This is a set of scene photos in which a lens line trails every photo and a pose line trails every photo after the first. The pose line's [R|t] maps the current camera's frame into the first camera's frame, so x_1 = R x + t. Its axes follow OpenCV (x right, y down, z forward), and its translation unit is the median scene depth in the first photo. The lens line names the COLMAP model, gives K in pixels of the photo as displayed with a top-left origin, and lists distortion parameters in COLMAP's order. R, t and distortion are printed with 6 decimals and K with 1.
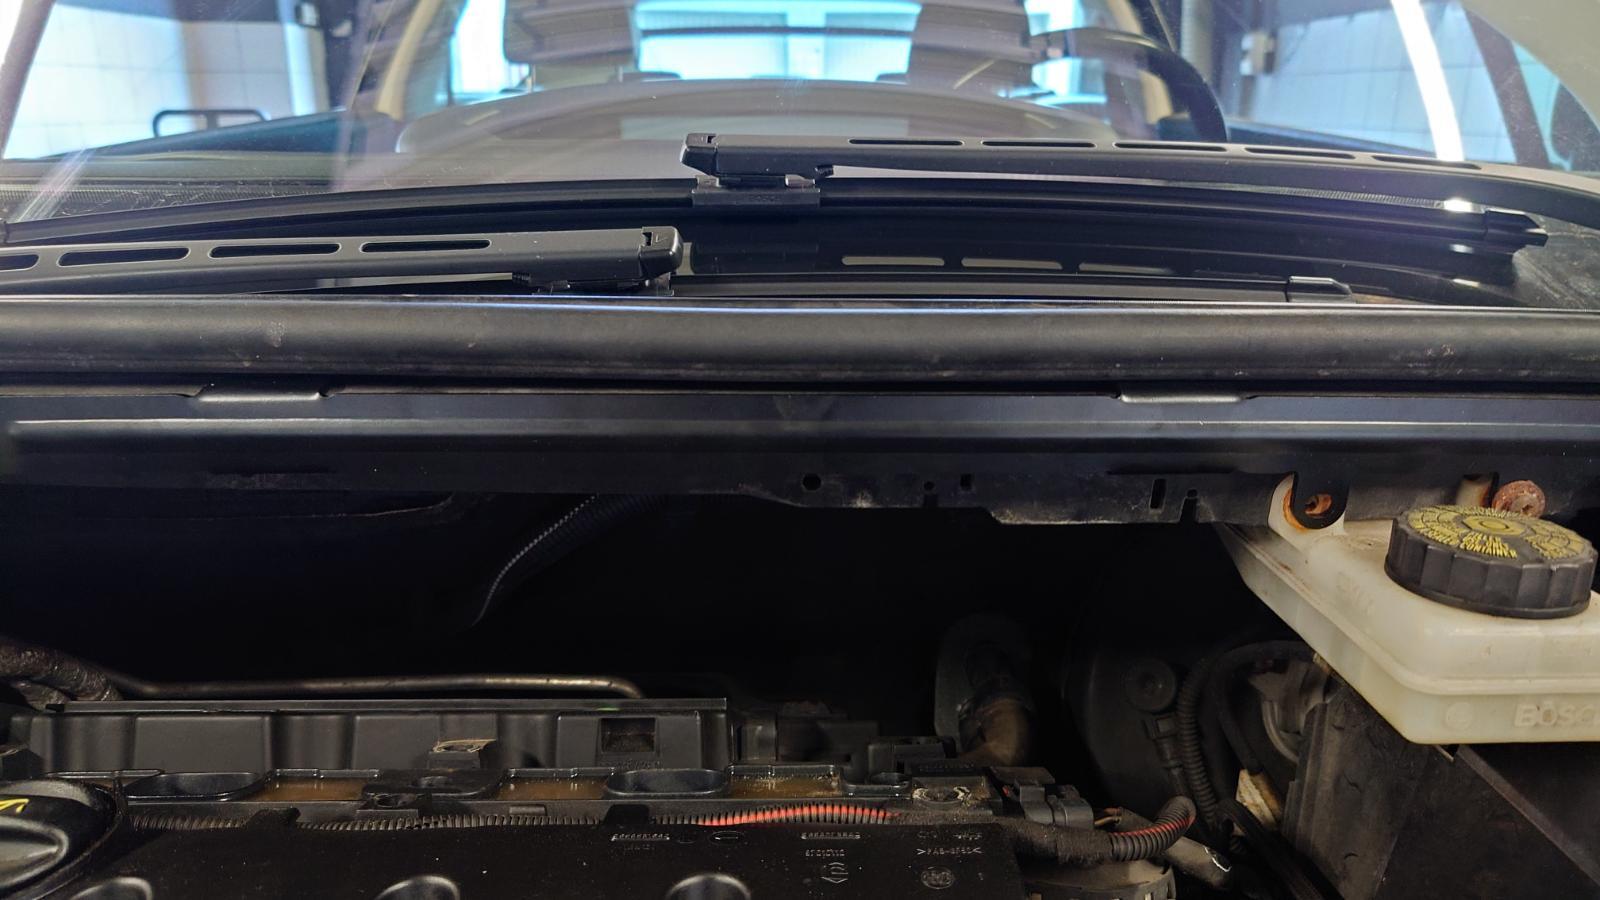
lens RADIAL K [[1213.7, 0, 802.5], [0, 1213.7, 420.1], [0, 0, 1]] dist [0.002192, 0.004125]
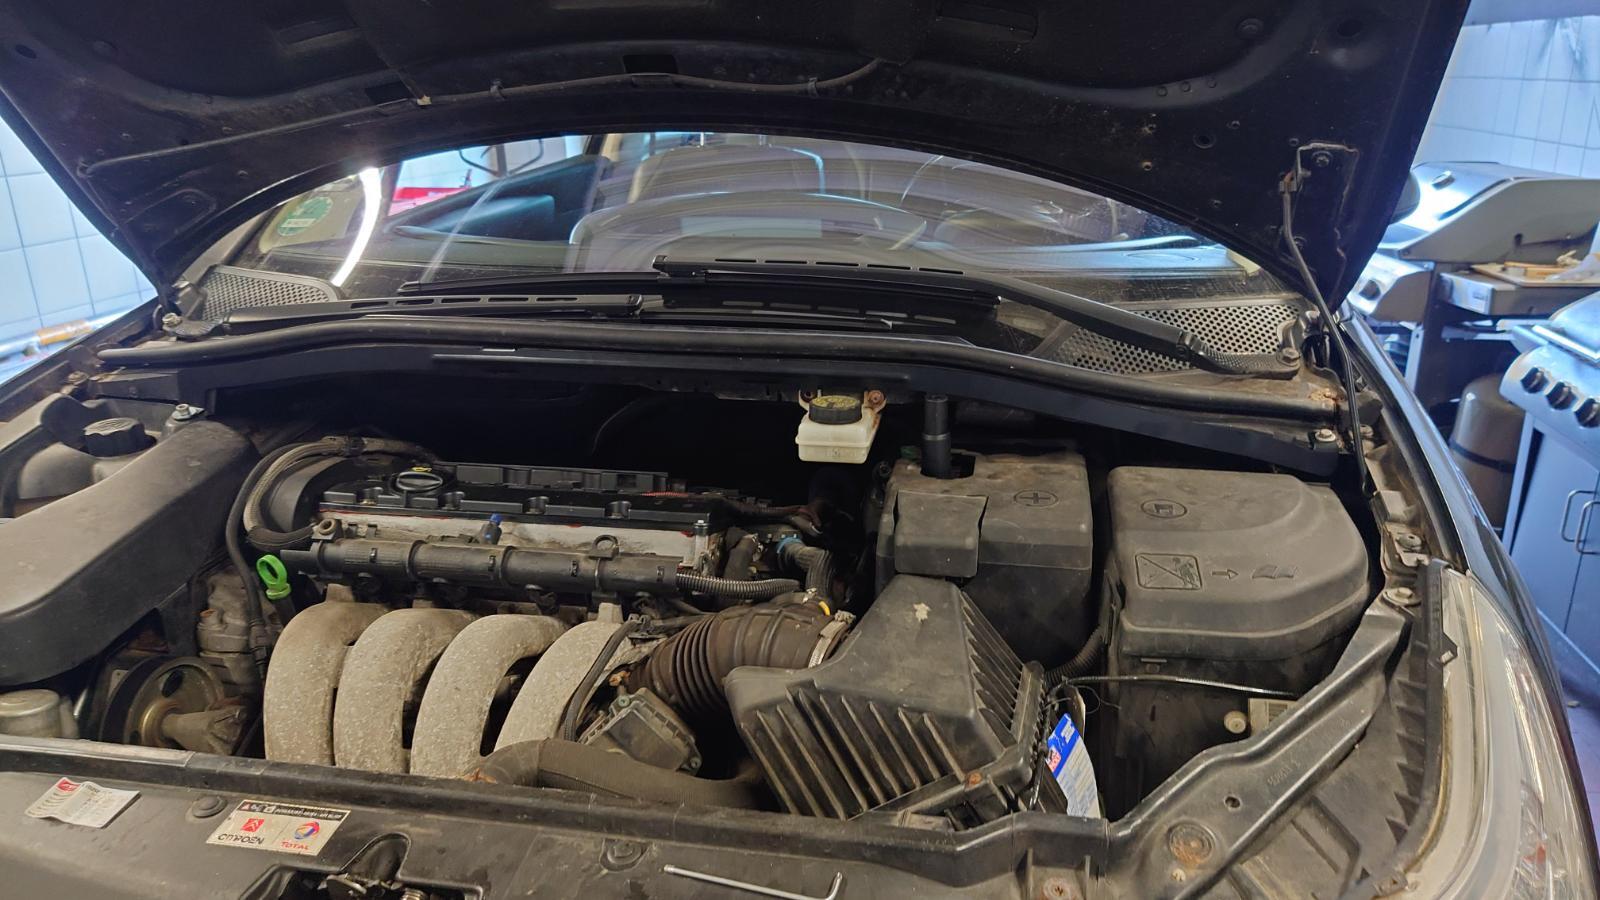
lens RADIAL K [[1213.7, 0, 802.5], [0, 1213.7, 420.1], [0, 0, 1]] dist [0.002192, 0.004125]
pose [[0.977511, 0.043836, -0.206277, 0.978454], [-0.038185, 0.998780, 0.031301, 0.033937], [0.207397, -0.022721, 0.977993, -1.922958]]
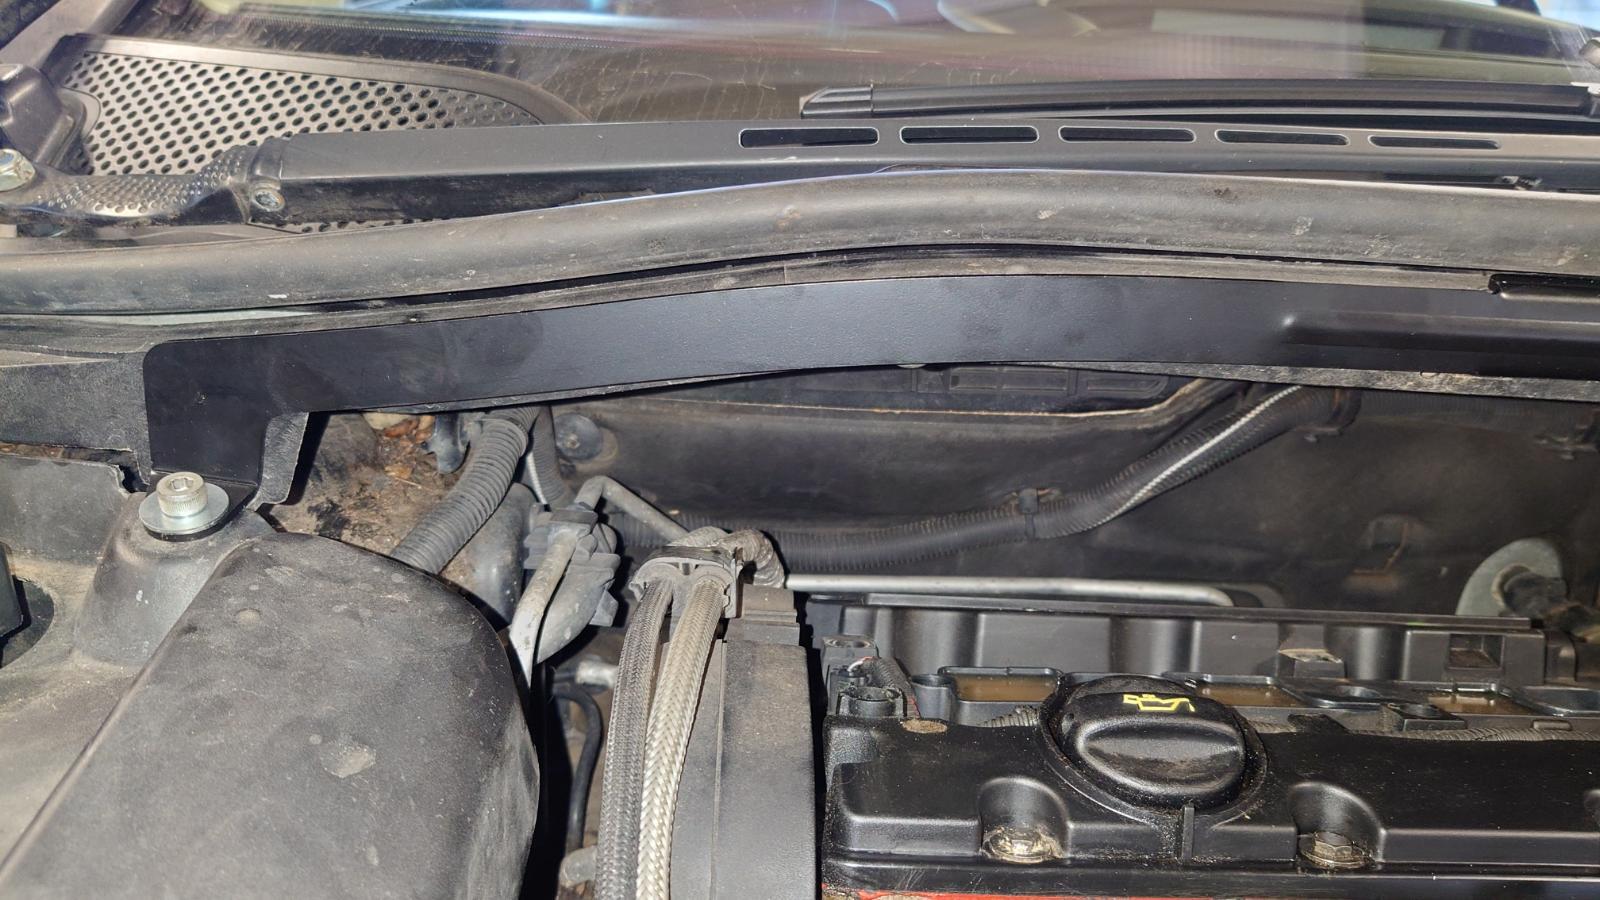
lens RADIAL K [[1213.7, 0, 802.5], [0, 1213.7, 420.1], [0, 0, 1]] dist [0.002192, 0.004125]
pose [[0.997400, 0.046569, 0.054994, -0.960855], [-0.050956, 0.995390, 0.081252, 0.022864], [-0.050956, -0.083843, 0.995175, 0.069250]]
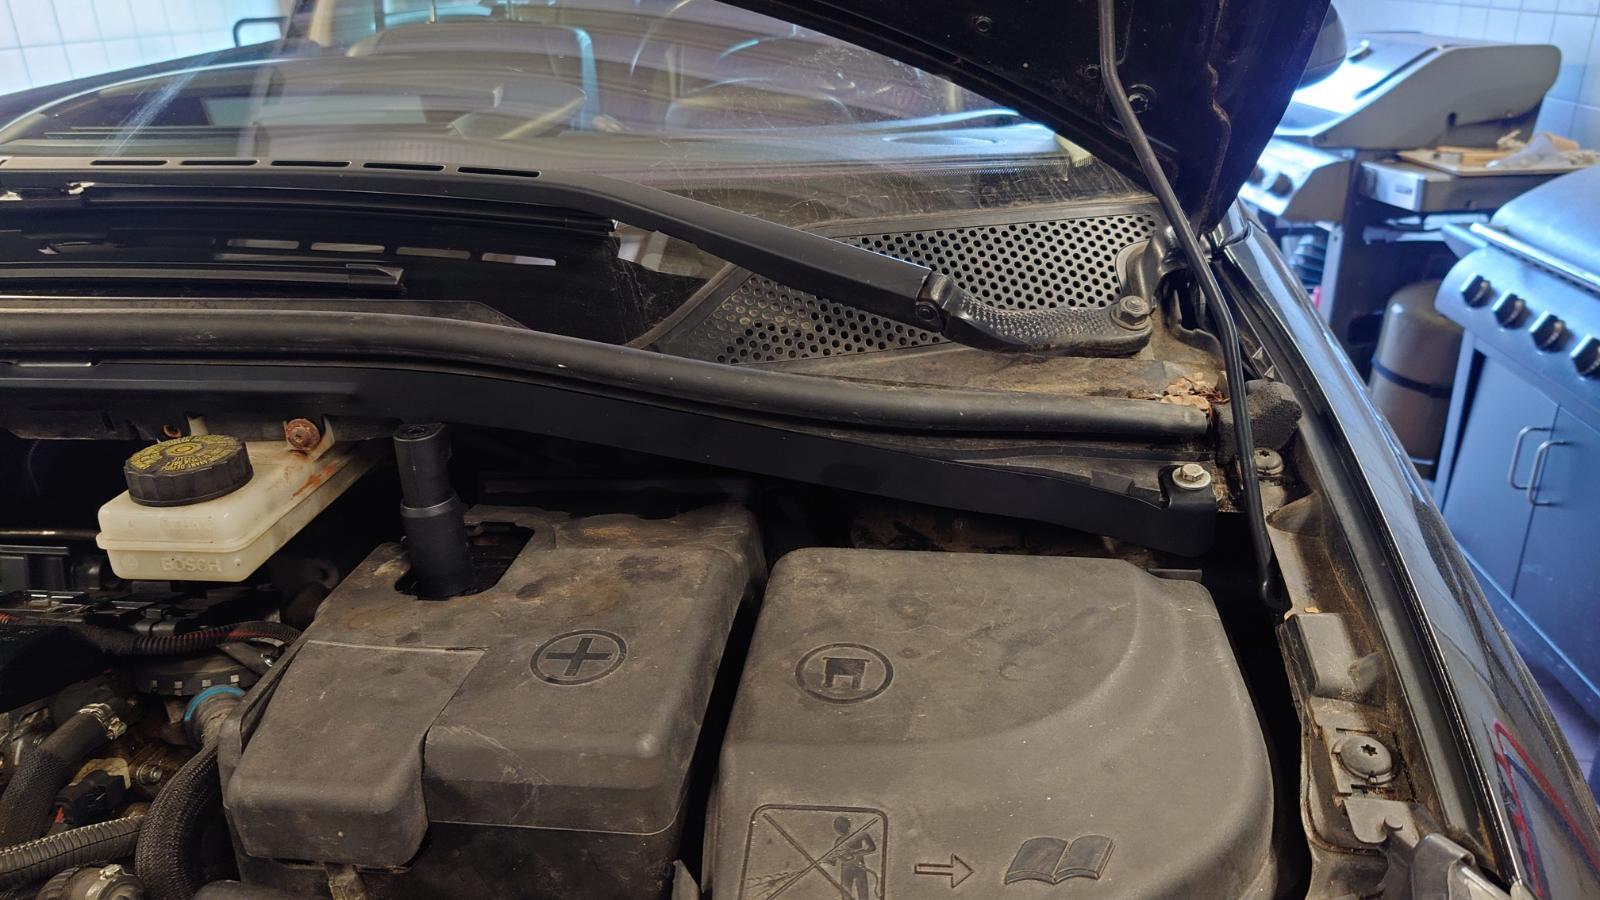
lens RADIAL K [[1213.7, 0, 802.5], [0, 1213.7, 420.1], [0, 0, 1]] dist [0.002192, 0.004125]
pose [[0.989274, 0.018967, -0.144833, 1.337874], [-0.004230, 0.994838, 0.101391, -0.097718], [0.146008, -0.099691, 0.984248, -0.382263]]
